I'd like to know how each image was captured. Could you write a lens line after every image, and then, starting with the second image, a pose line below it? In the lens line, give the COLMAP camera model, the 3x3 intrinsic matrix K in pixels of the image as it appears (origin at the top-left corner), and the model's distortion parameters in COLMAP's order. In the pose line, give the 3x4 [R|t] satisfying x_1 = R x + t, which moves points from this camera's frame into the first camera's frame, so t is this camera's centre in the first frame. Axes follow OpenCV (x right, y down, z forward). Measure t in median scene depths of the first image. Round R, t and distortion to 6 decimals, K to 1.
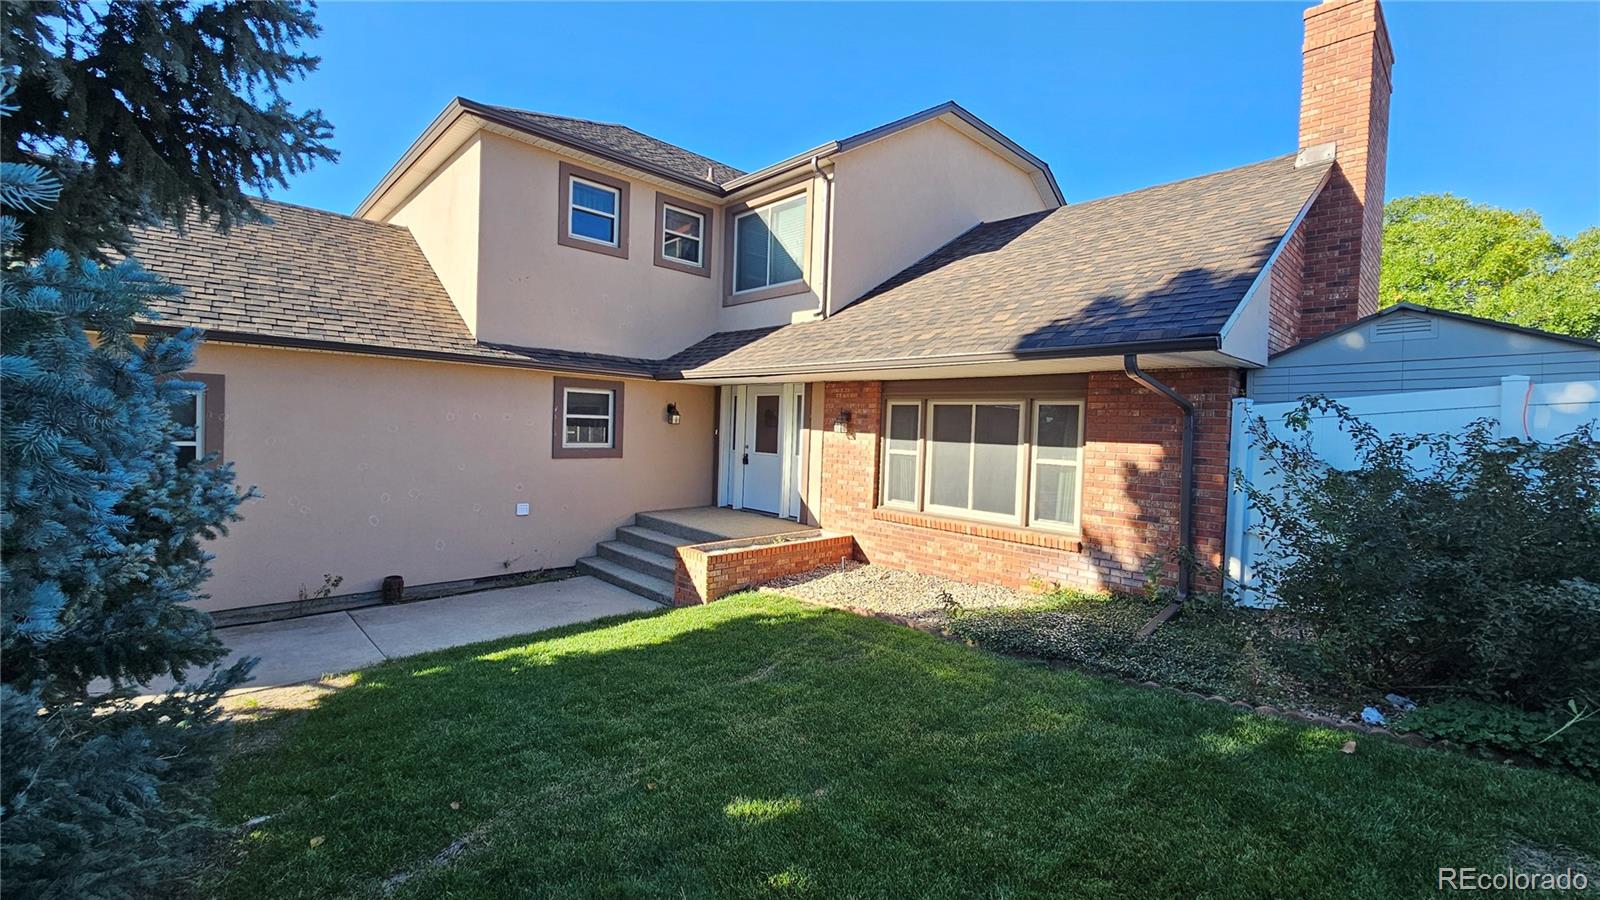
lens RADIAL K [[650.0, 0, 810.7], [0, 650.0, 442.0], [0, 0, 1]] dist [-0.001098, 0.000613]
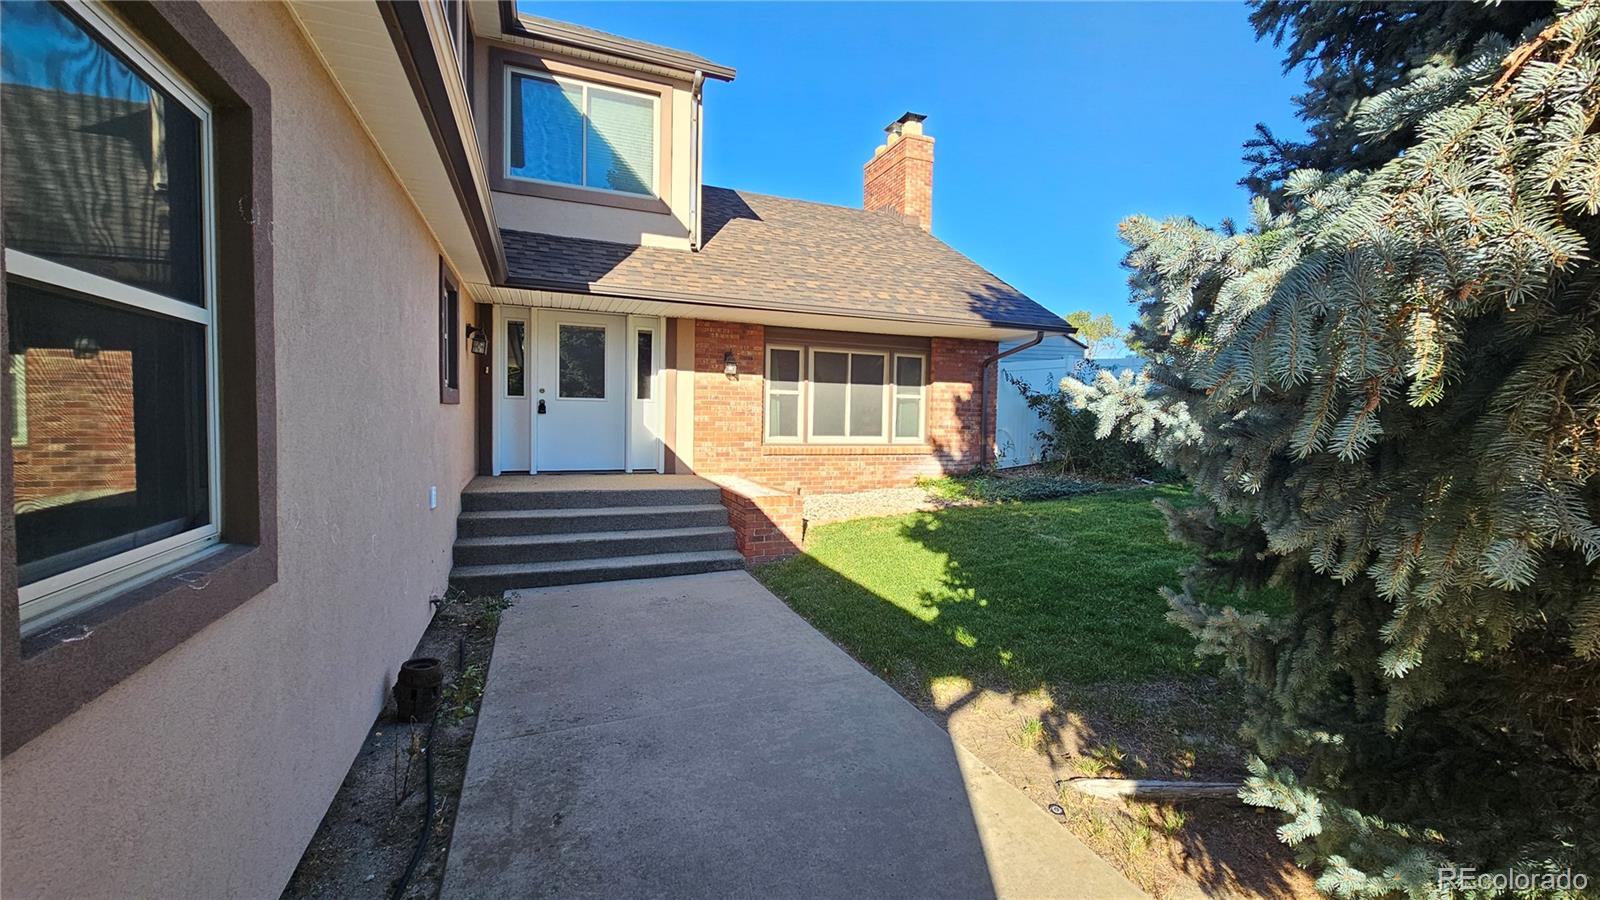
lens RADIAL K [[650.0, 0, 810.7], [0, 650.0, 442.0], [0, 0, 1]] dist [-0.001098, 0.000613]
pose [[0.371547, -0.063395, 0.926247, -0.957831], [0.015724, 0.997953, 0.061996, 0.035217], [-0.928281, -0.008470, 0.371783, 0.596568]]
